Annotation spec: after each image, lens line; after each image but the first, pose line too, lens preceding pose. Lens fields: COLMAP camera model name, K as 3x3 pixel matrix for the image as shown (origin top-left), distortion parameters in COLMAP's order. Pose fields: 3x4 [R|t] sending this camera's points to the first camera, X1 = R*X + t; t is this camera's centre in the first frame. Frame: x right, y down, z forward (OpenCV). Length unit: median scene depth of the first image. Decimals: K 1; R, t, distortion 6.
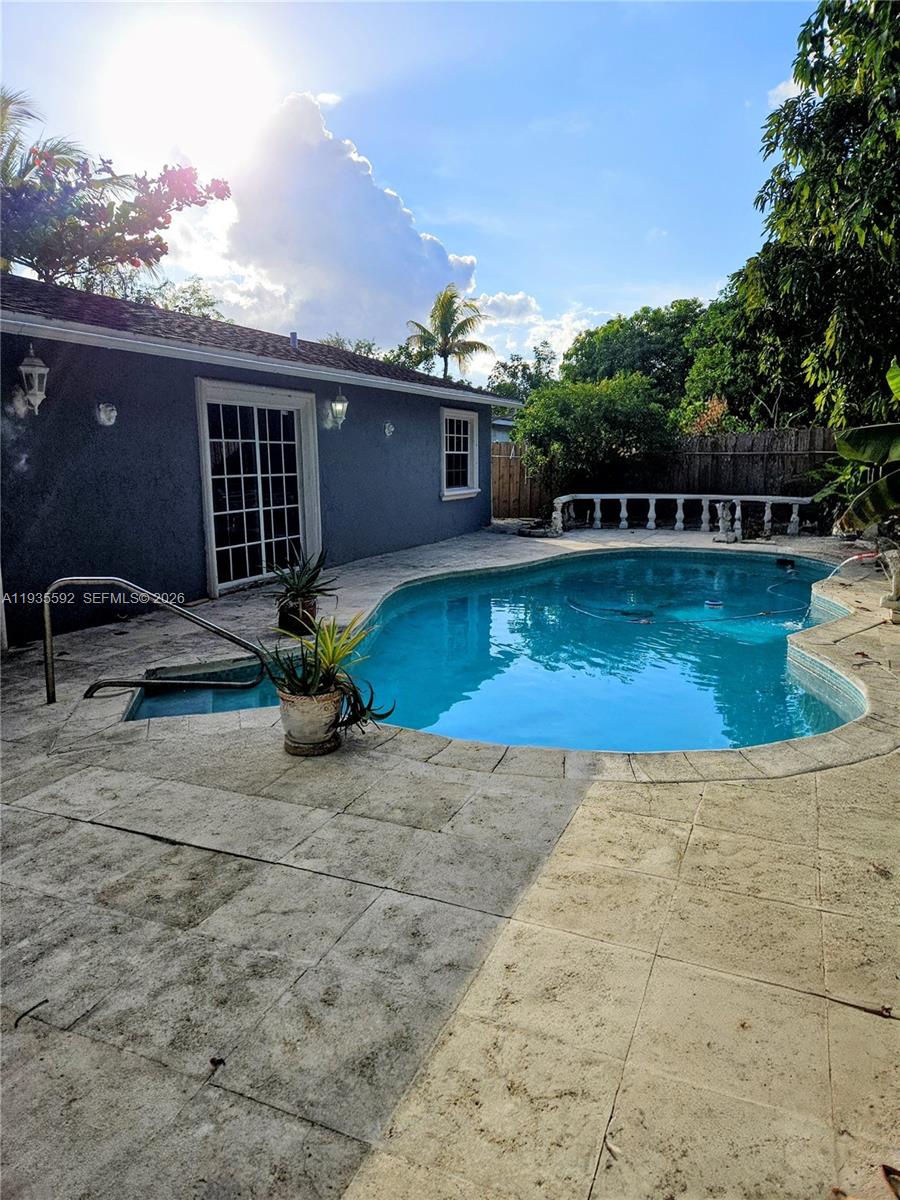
lens RADIAL K [[805.9, 0, 444.2], [0, 805.9, 595.0], [0, 0, 1]] dist [0.079272, -0.068176]
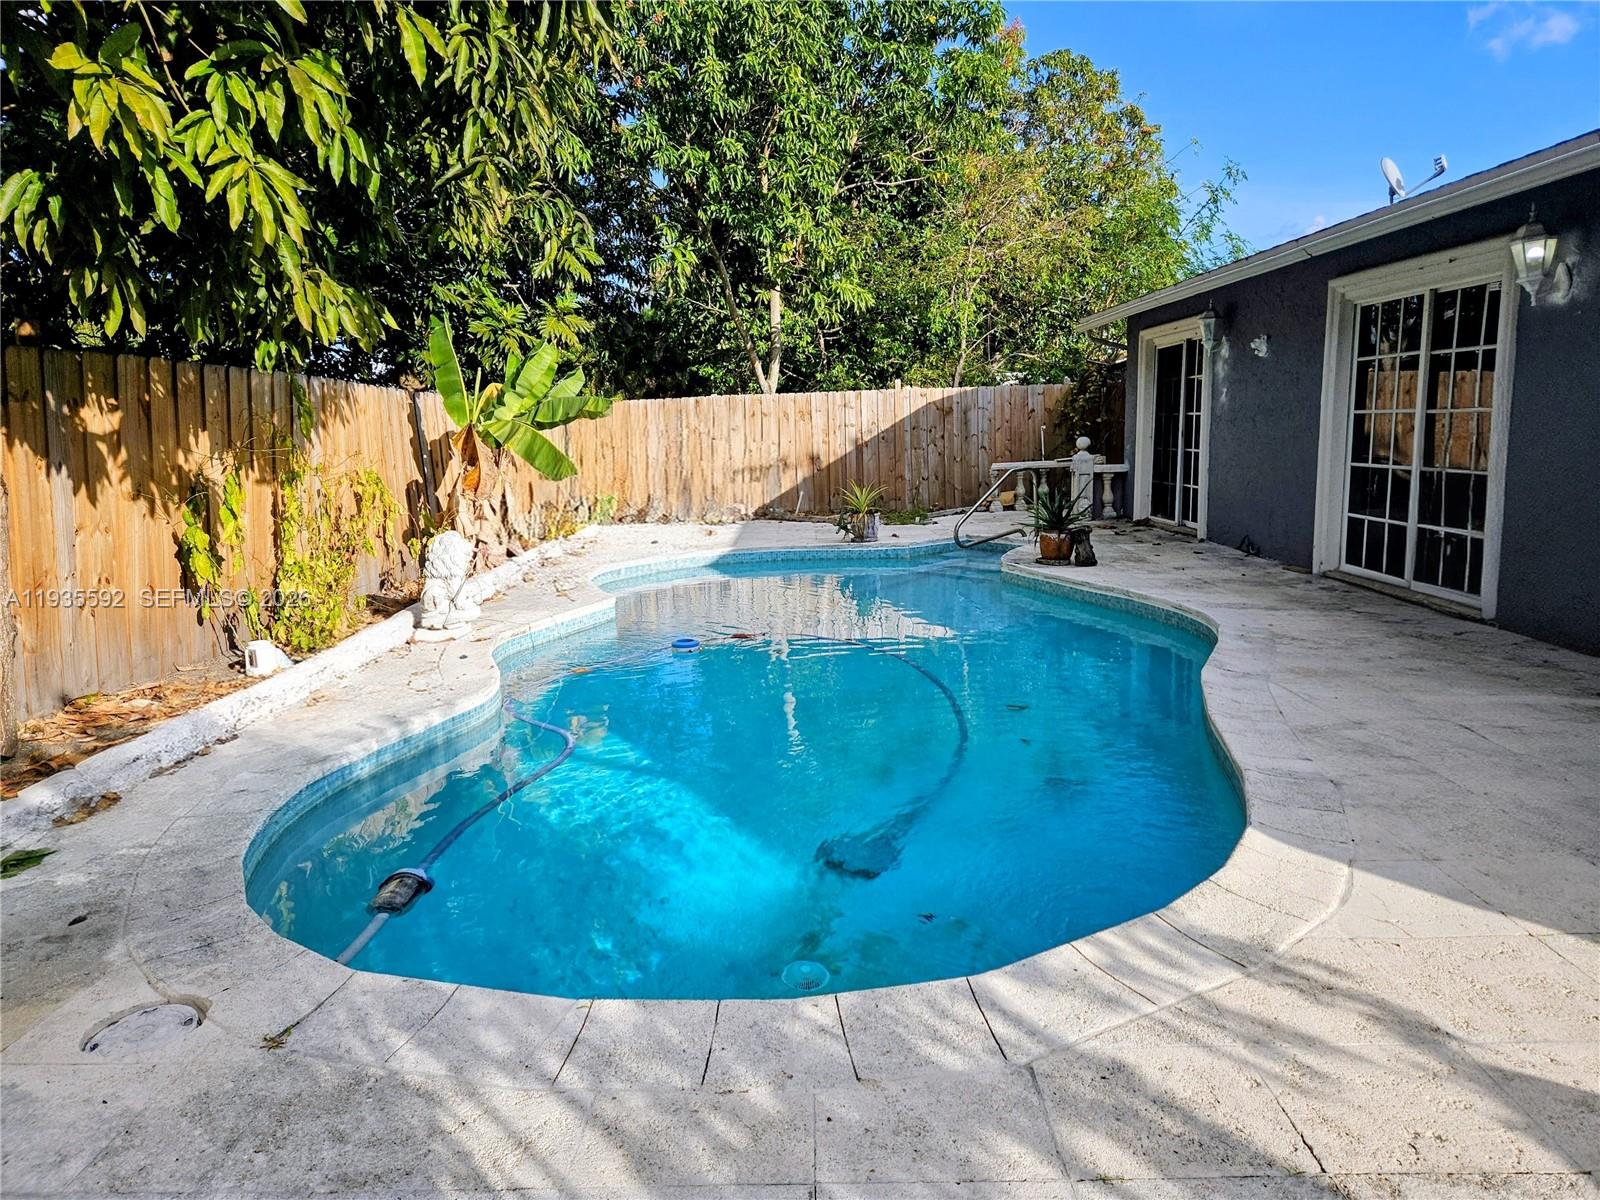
lens RADIAL K [[1074.6, 0, 815.4], [0, 1074.6, 605.4], [0, 0, 1]] dist [0.079272, -0.068176]
pose [[-0.909539, 0.115768, -0.399171, 0.506859], [-0.022922, 0.944990, 0.326296, -0.268373], [0.414987, 0.305929, -0.856851, 1.572238]]
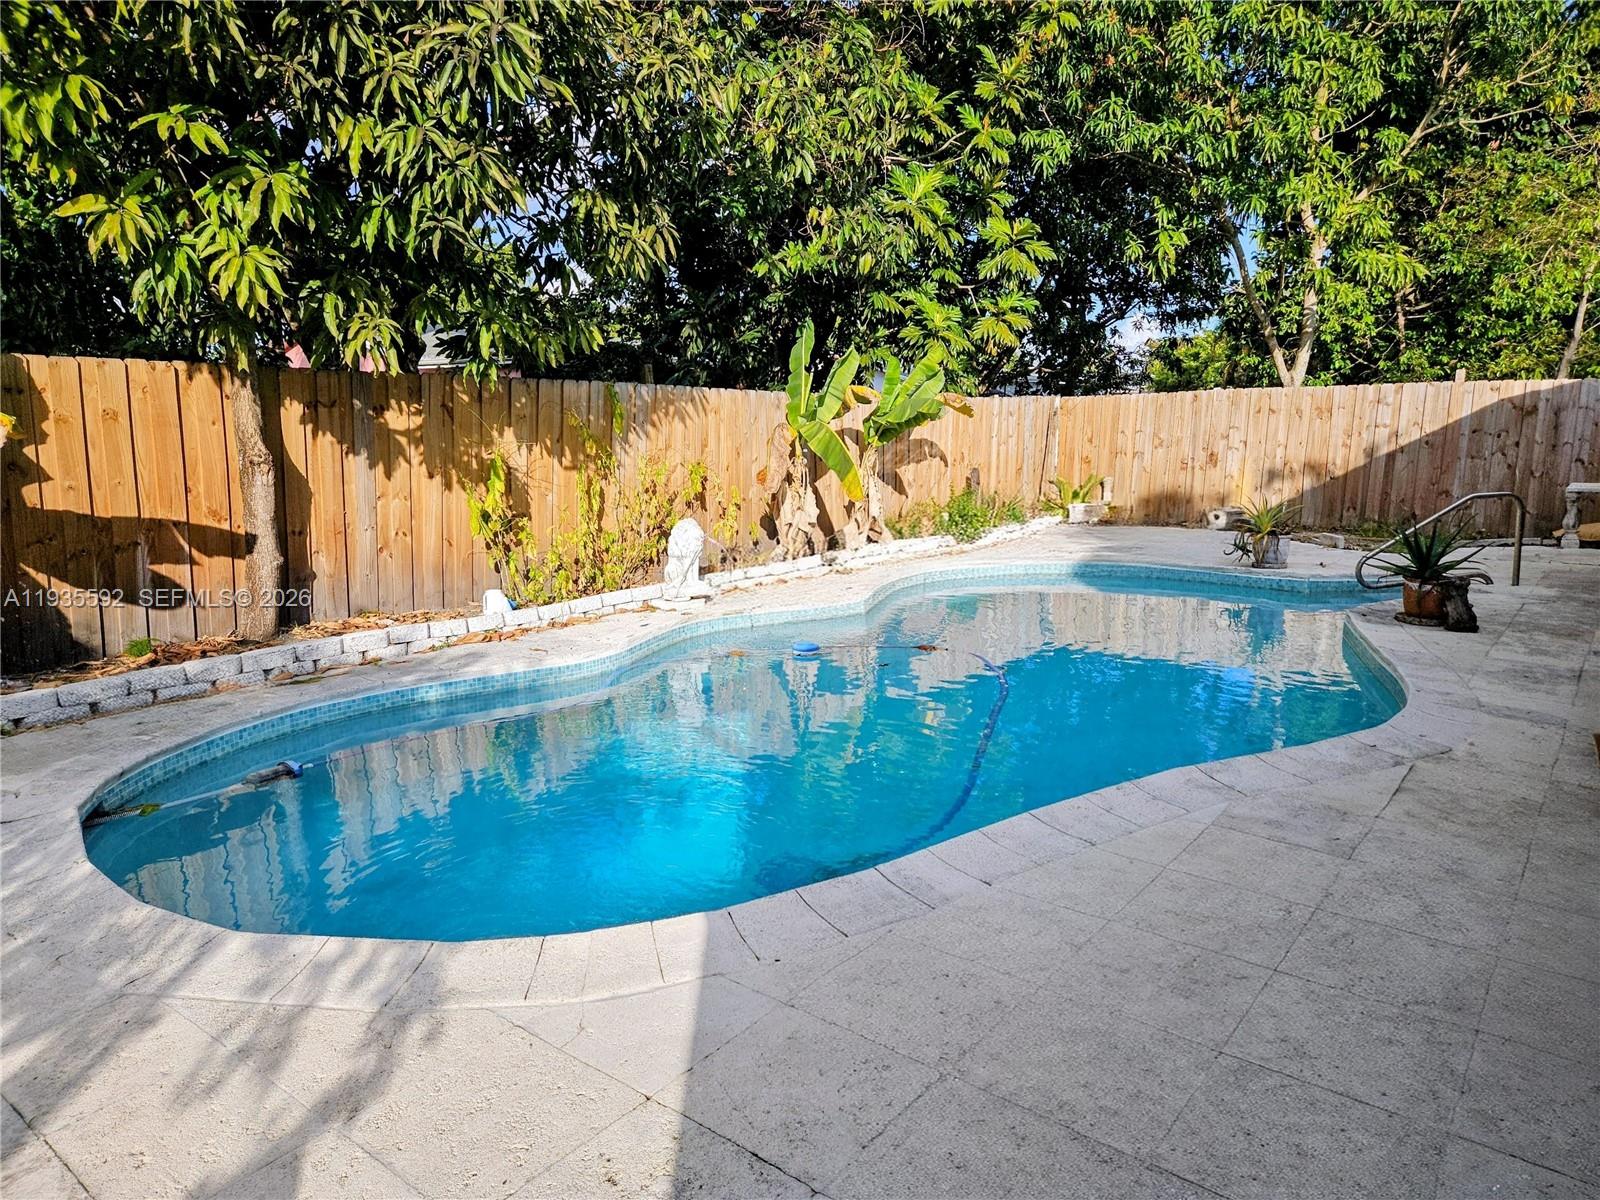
lens RADIAL K [[1095.0, 0, 800.0], [0, 1095.0, 600.0], [0, 0, 1]] dist [0.034720, -0.001499]
pose [[-0.967326, -0.015066, 0.253086, 0.113774], [0.068615, 0.945425, 0.318535, -0.277425], [-0.244073, 0.325493, -0.913500, 1.611511]]
